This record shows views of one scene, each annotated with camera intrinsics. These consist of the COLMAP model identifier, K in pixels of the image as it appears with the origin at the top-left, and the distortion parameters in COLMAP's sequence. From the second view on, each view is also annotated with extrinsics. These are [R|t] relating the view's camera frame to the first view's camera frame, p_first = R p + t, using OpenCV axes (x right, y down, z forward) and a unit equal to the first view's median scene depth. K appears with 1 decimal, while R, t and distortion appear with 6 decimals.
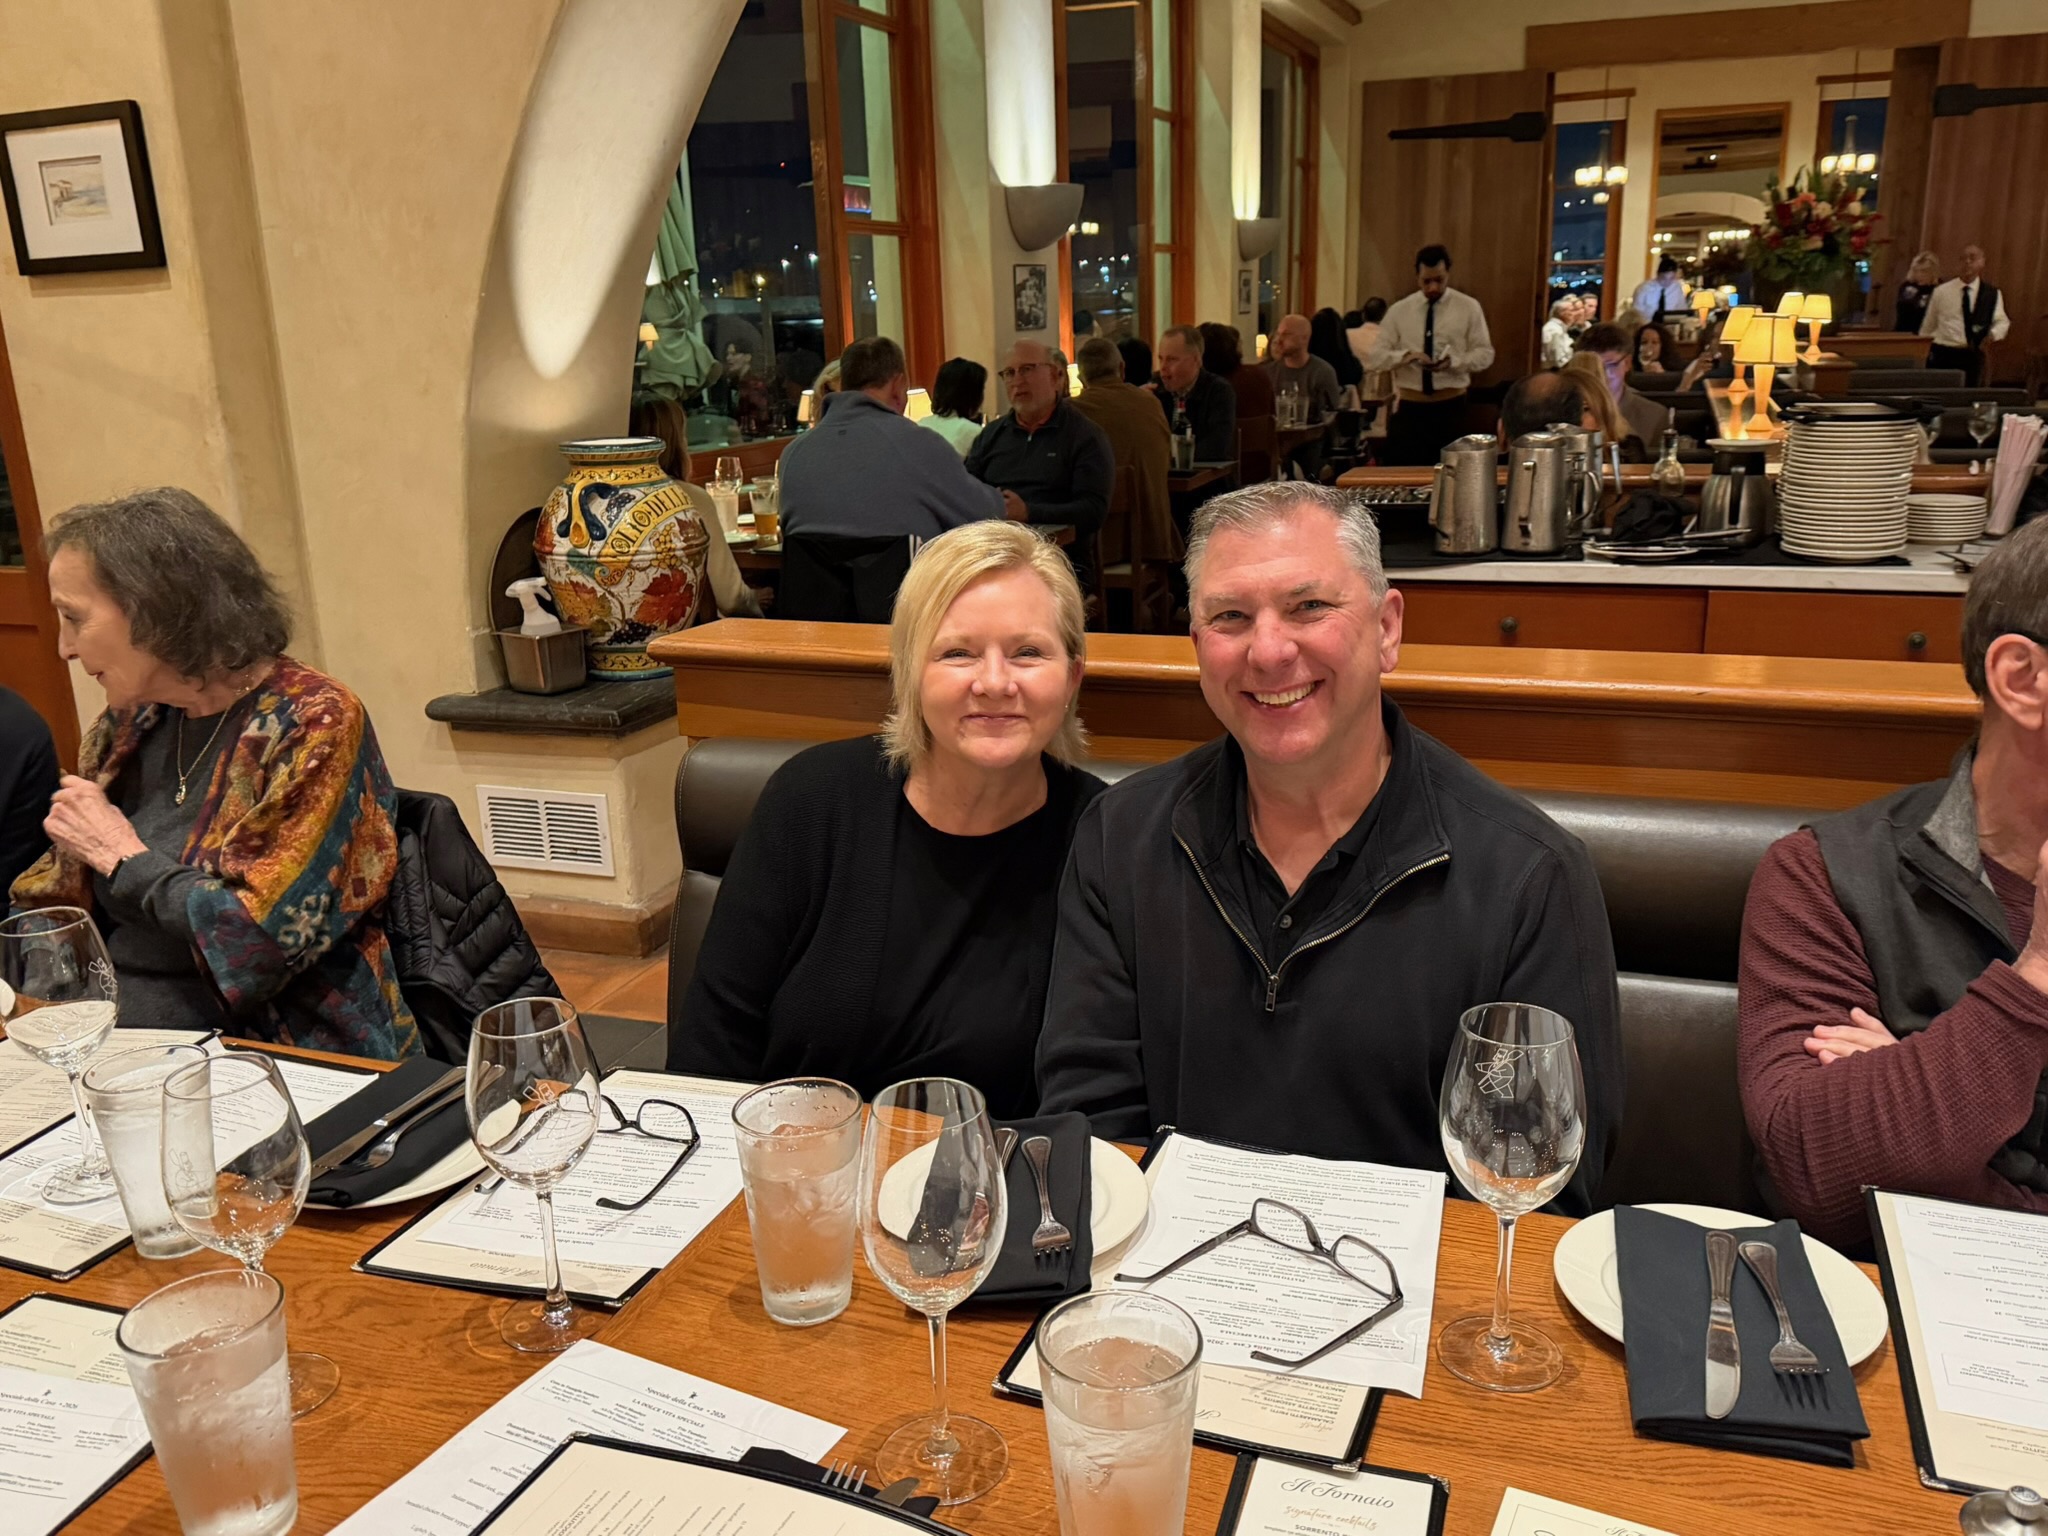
lens RADIAL K [[1721.2, 0, 1052.9], [0, 1721.2, 790.3], [0, 0, 1]] dist [0.039507, -0.058708]
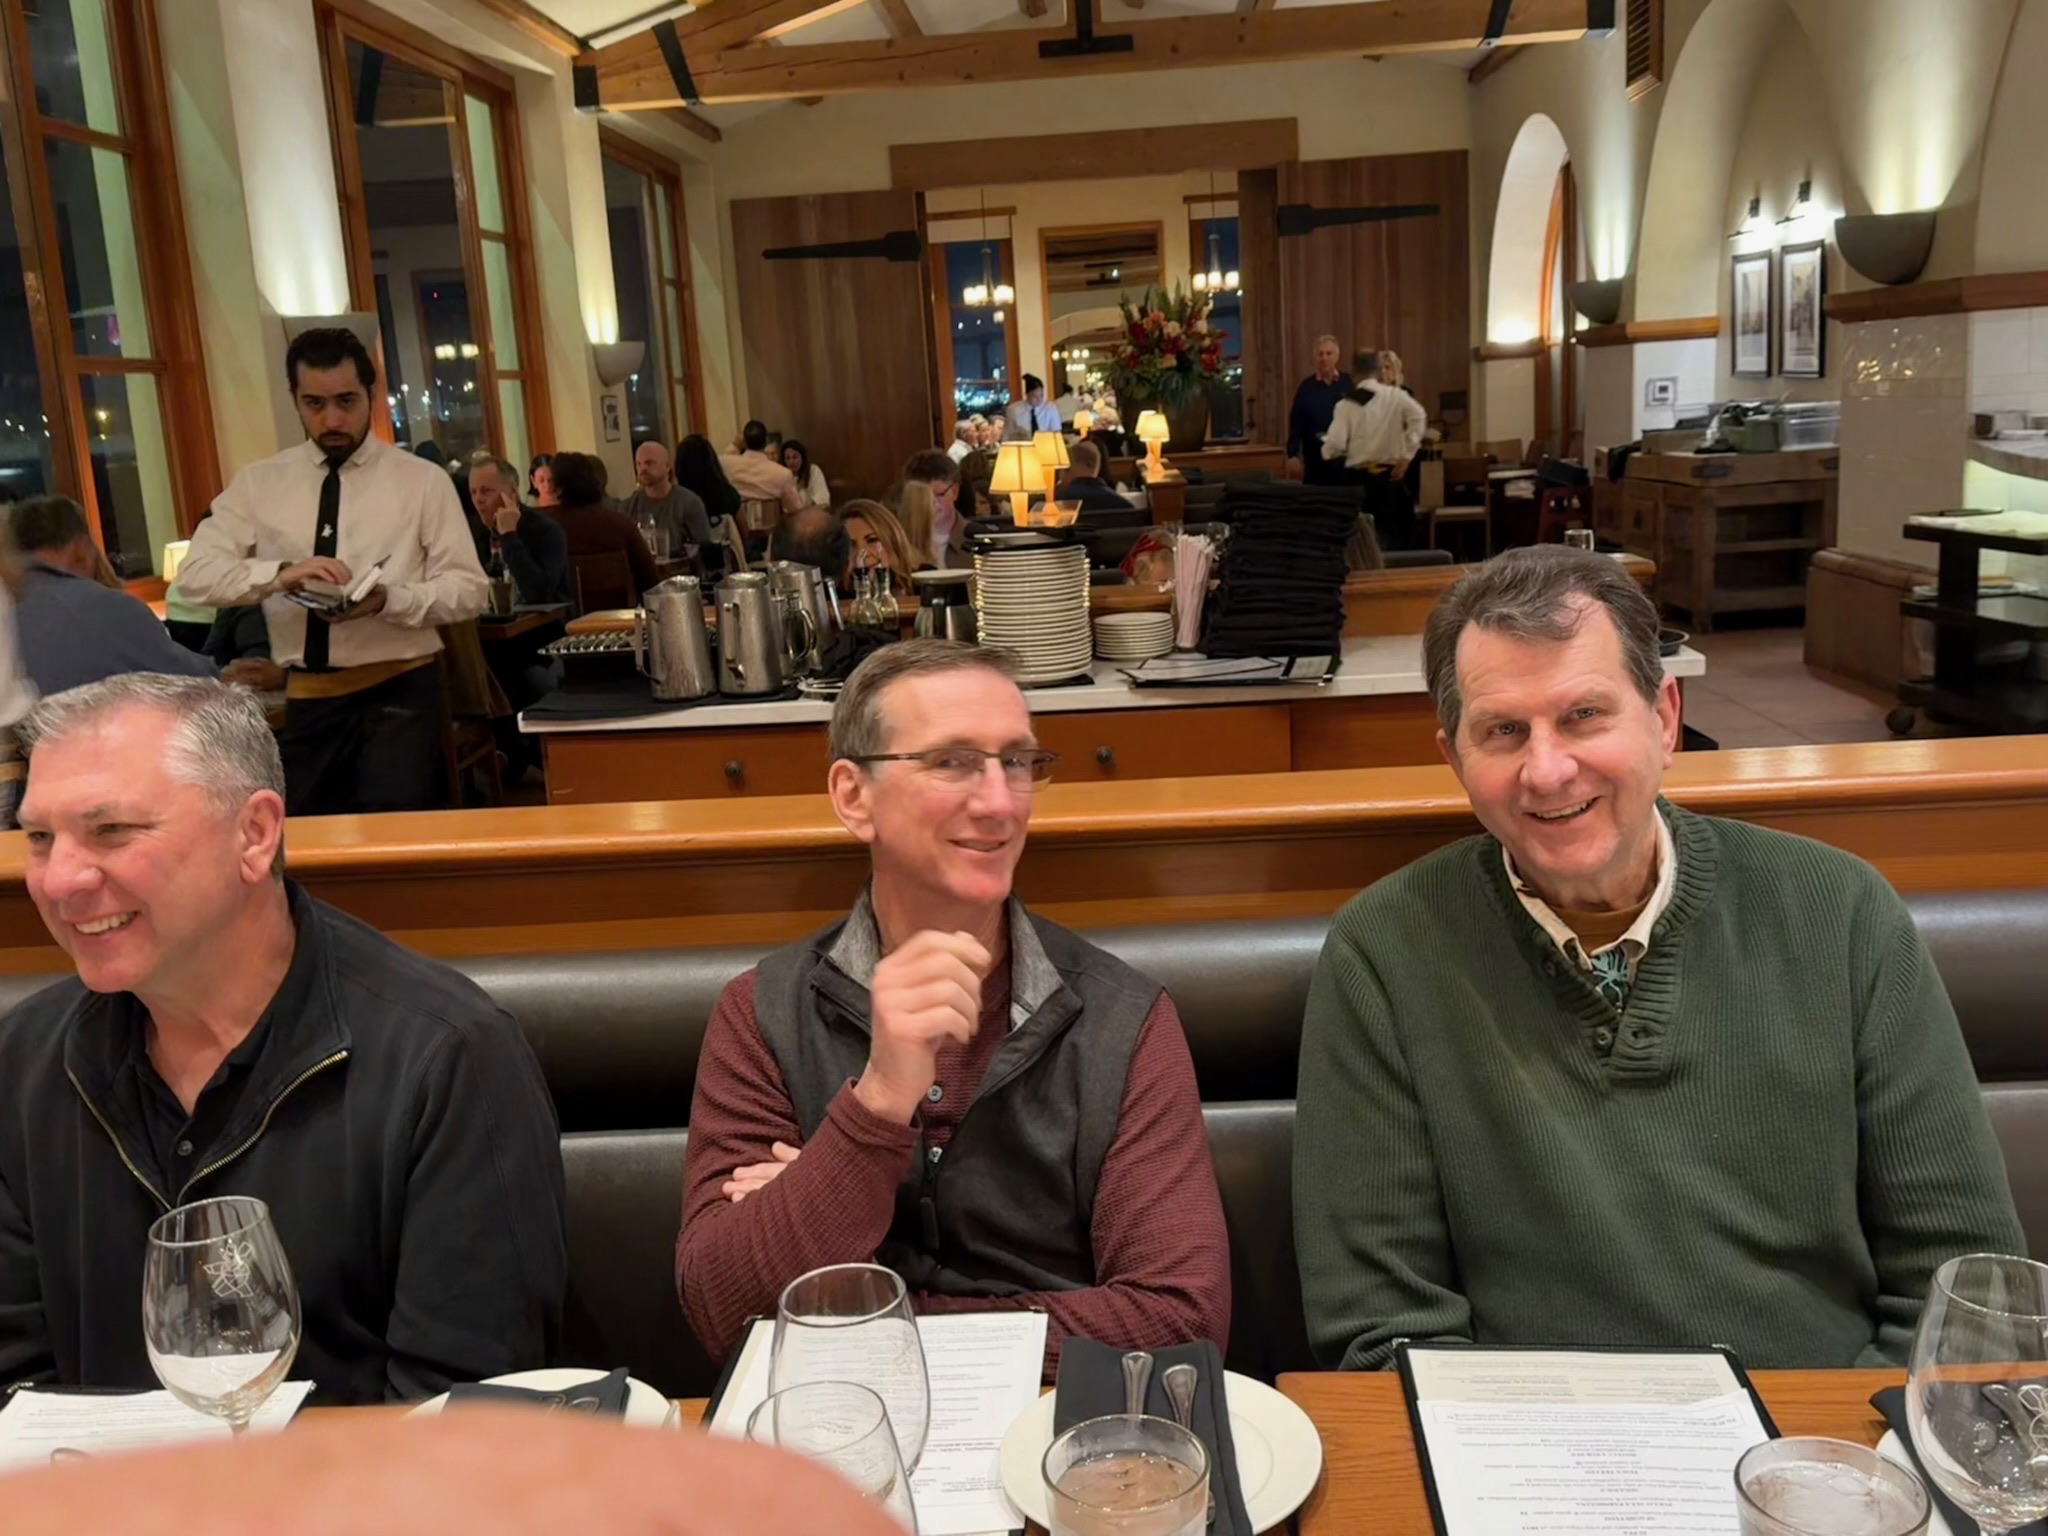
lens RADIAL K [[1848.9, 0, 1066.0], [0, 1848.9, 757.8], [0, 0, 1]] dist [0.312390, -0.733785]
pose [[0.953614, -0.082131, 0.289611, 0.040726], [0.110226, 0.990514, -0.082045, 0.001345], [-0.280126, 0.110162, 0.953621, -0.015689]]
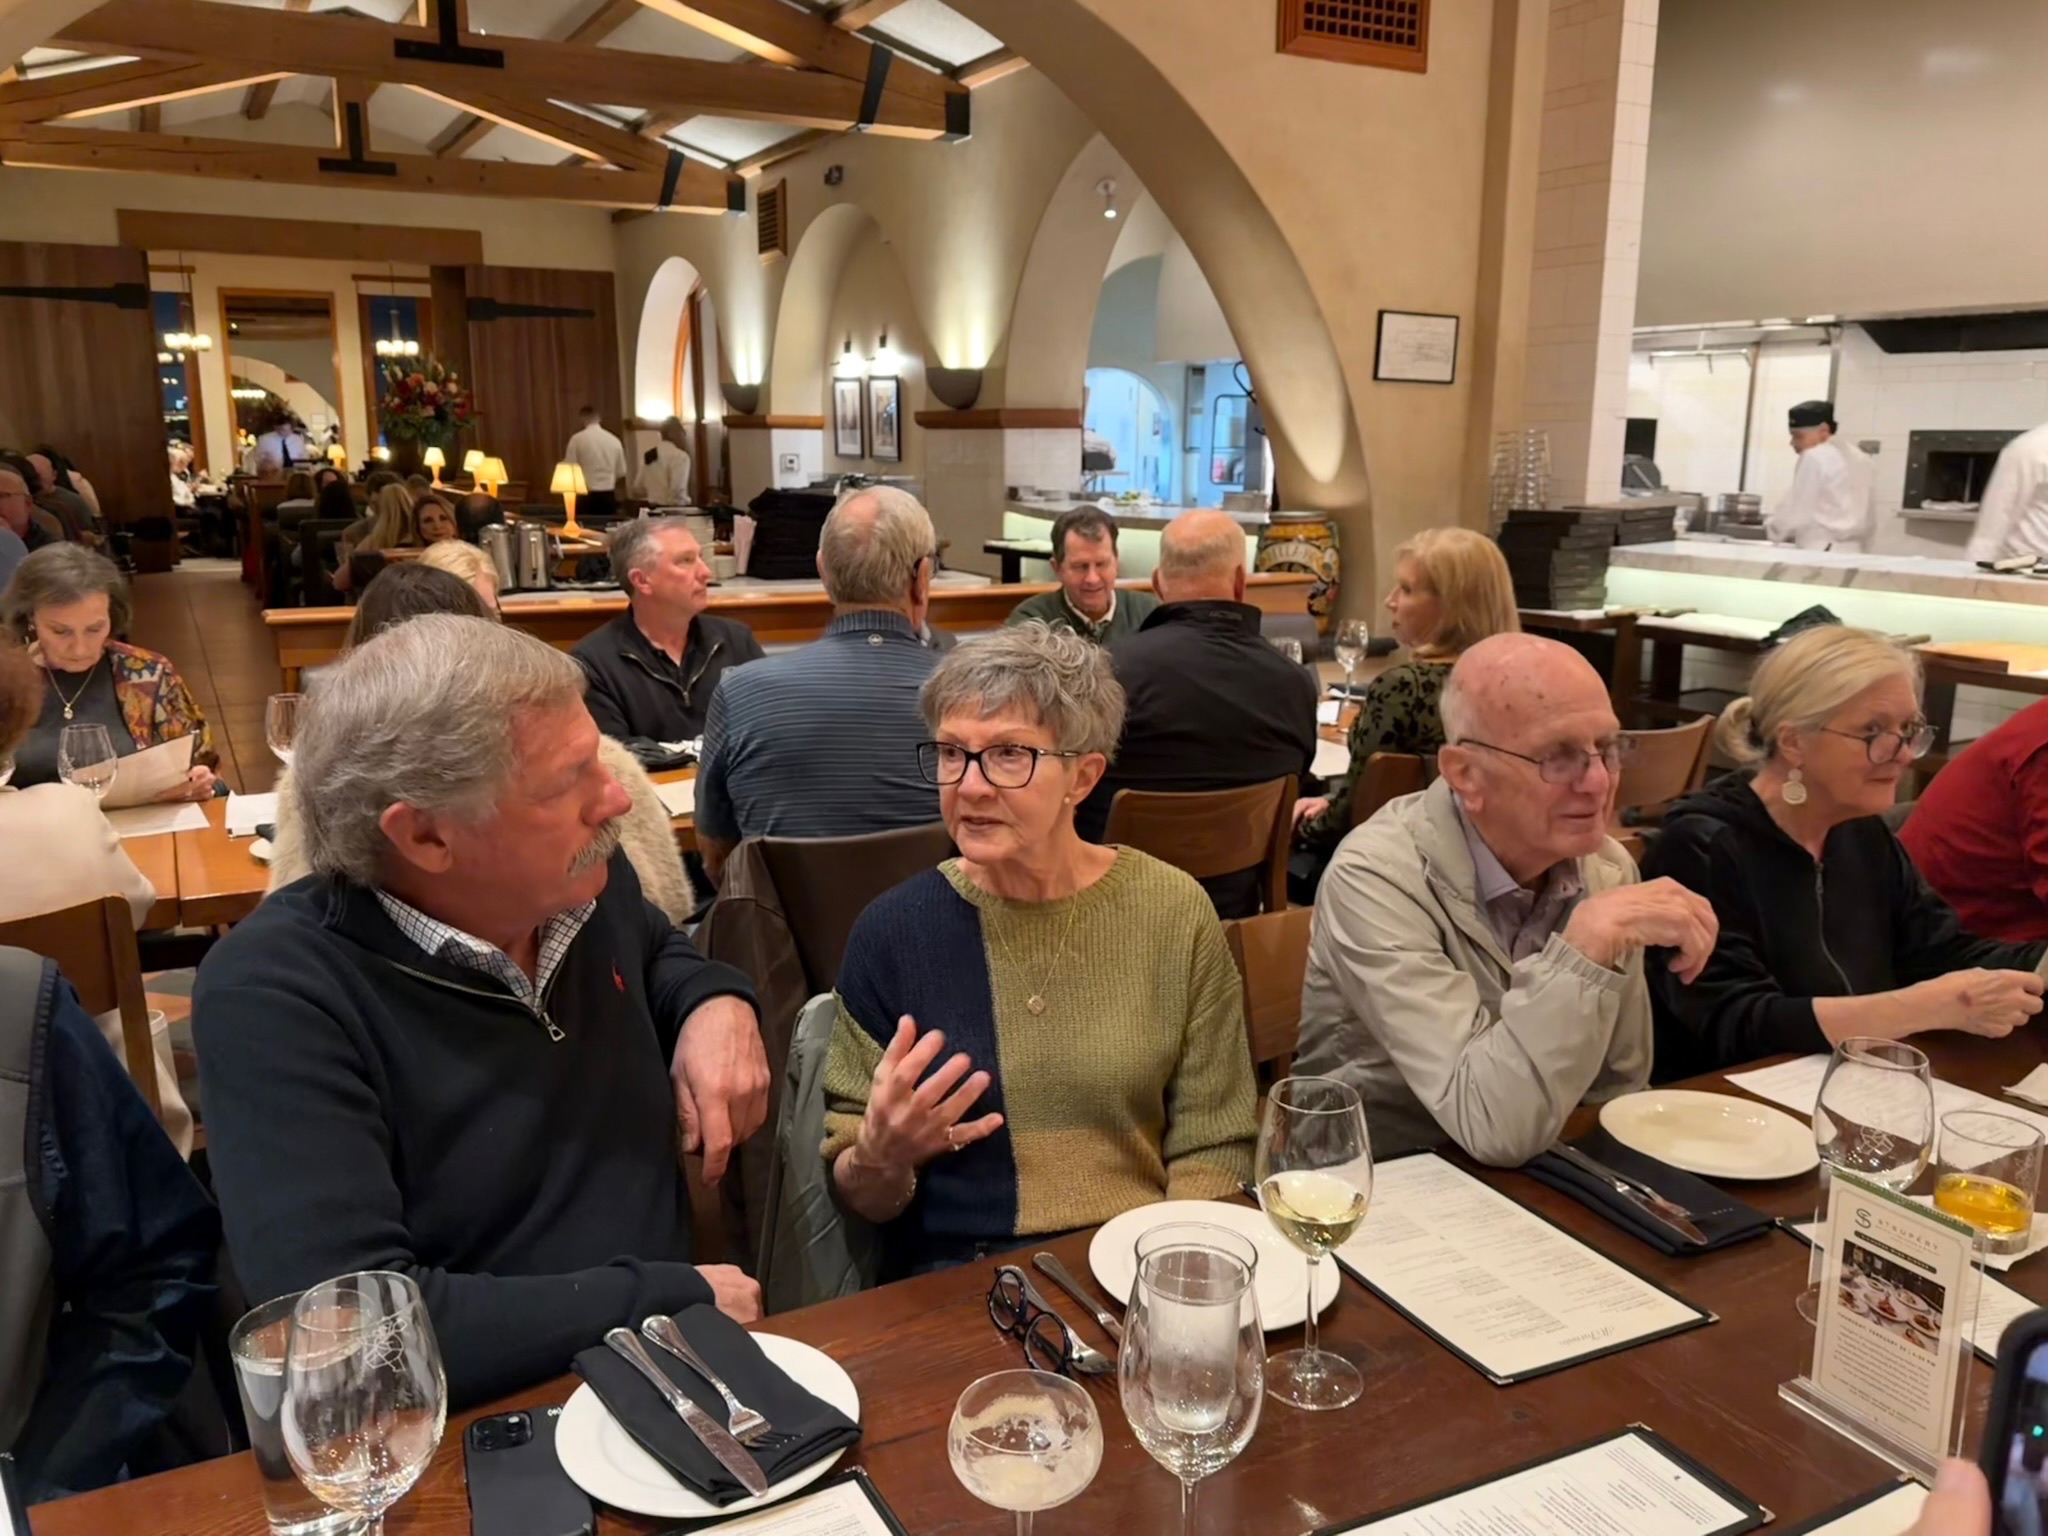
lens RADIAL K [[1585.2, 0, 1022.6], [0, 1585.2, 784.0], [0, 0, 1]] dist [0.113458, -0.171754]
pose [[0.680279, -0.123453, 0.722482, -0.178869], [0.175427, 0.984488, 0.003043, 0.041955], [-0.711650, 0.124673, 0.691383, -0.143499]]
